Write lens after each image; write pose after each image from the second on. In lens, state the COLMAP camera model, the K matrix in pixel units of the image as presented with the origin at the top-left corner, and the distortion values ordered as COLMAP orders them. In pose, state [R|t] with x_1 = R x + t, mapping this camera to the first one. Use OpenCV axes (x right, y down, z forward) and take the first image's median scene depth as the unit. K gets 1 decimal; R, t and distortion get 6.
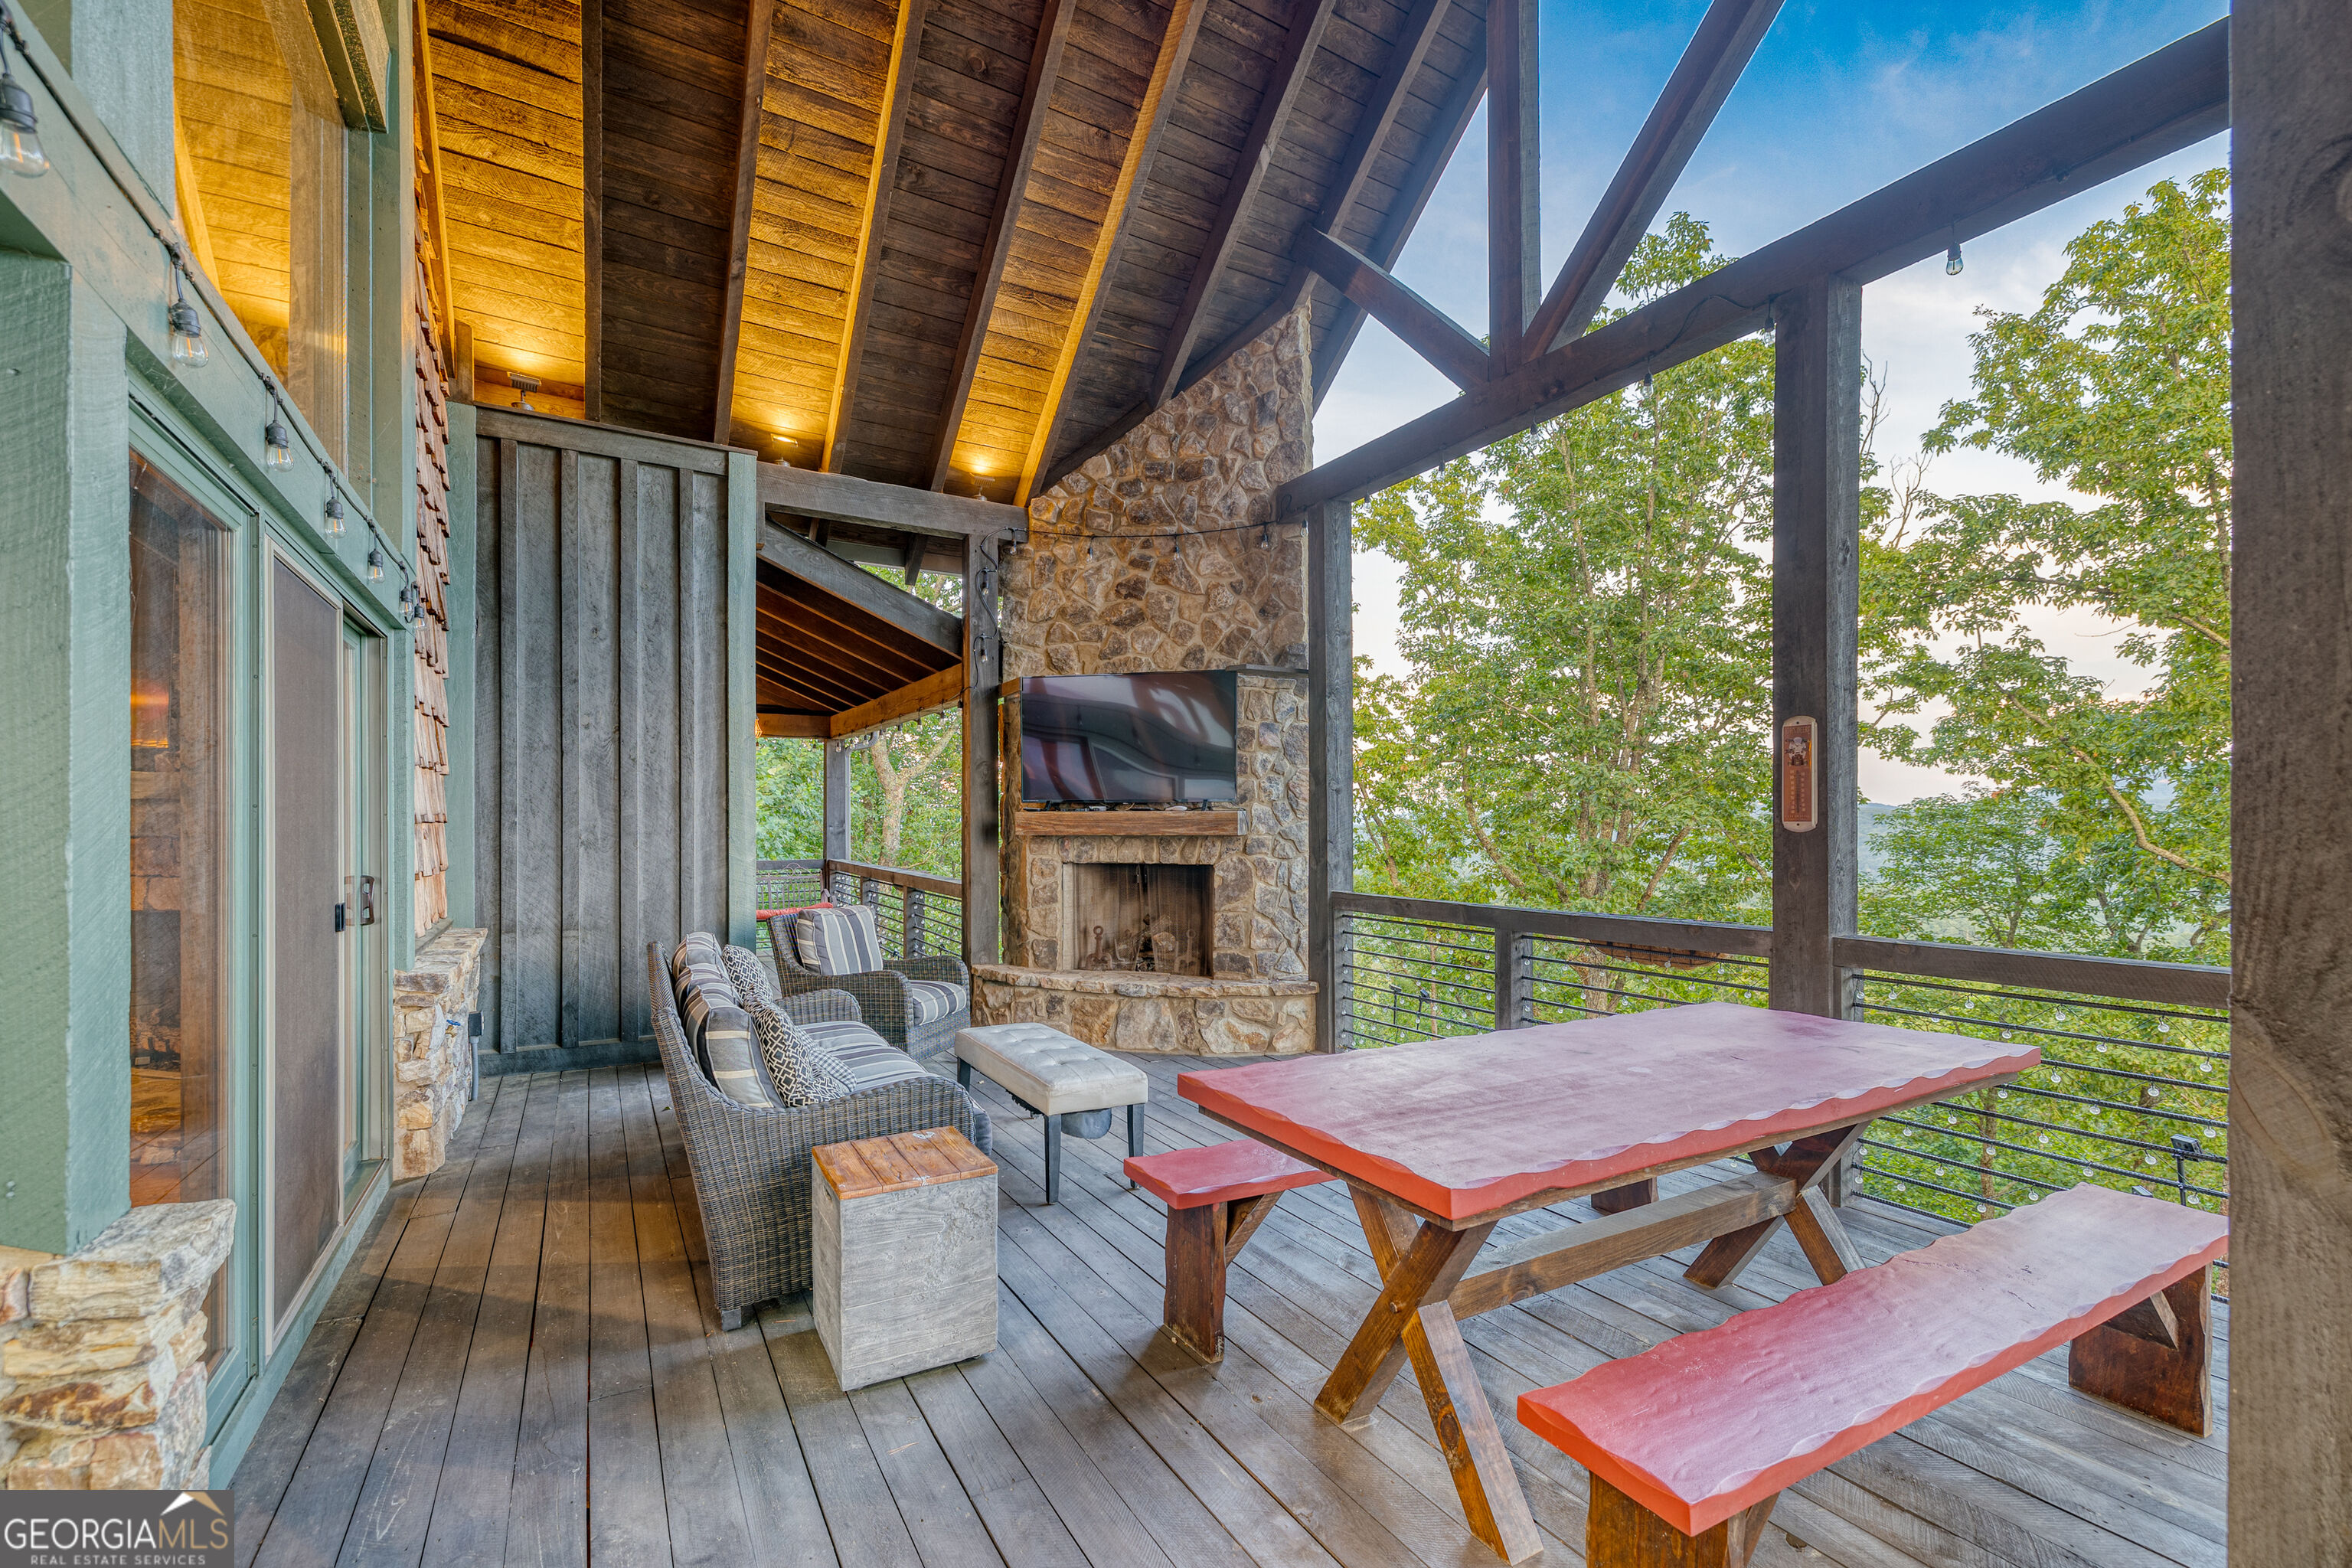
lens RADIAL K [[997.0, 0, 1149.3], [0, 997.0, 829.8], [0, 0, 1]] dist [0.000576, 0.000226]
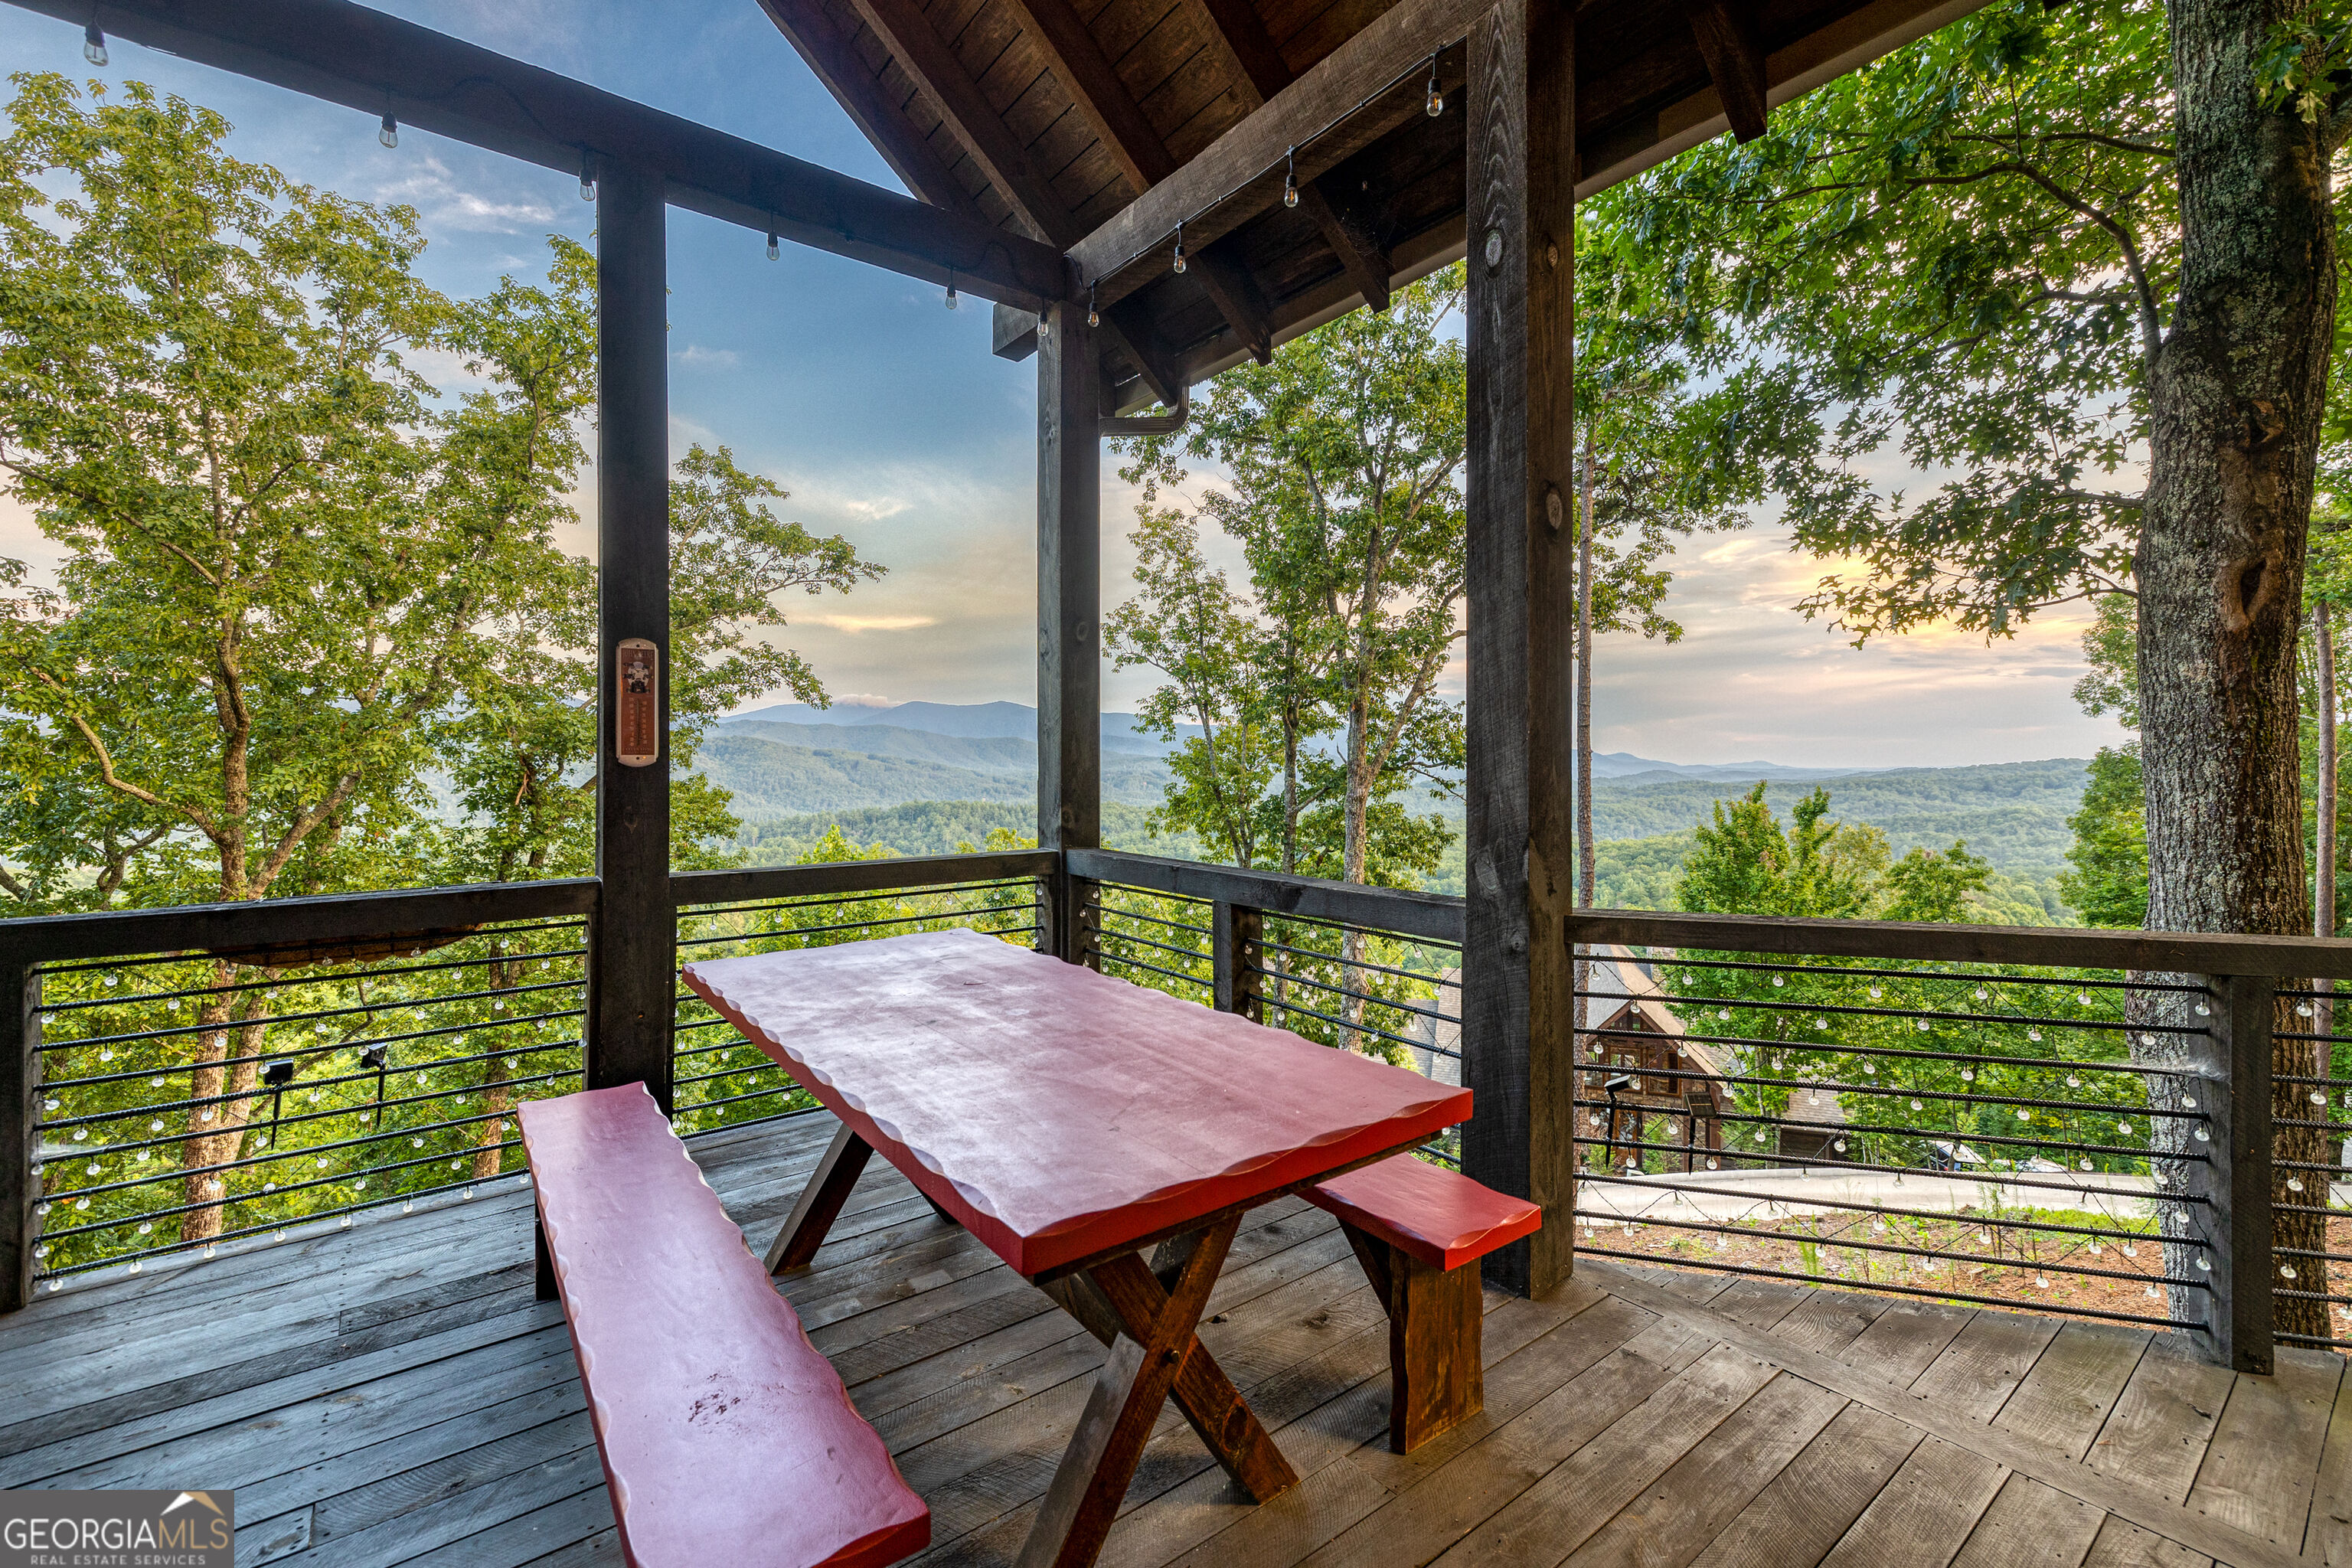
lens RADIAL K [[1012.8, 0, 1178.8], [0, 1012.8, 753.5], [0, 0, 1]] dist [0.002125, 0.000550]
pose [[-0.143703, 0.002141, 0.989619, -0.178017], [0.007904, 0.999968, -0.001016, -0.002554], [-0.989589, 0.007676, -0.143715, 0.347889]]
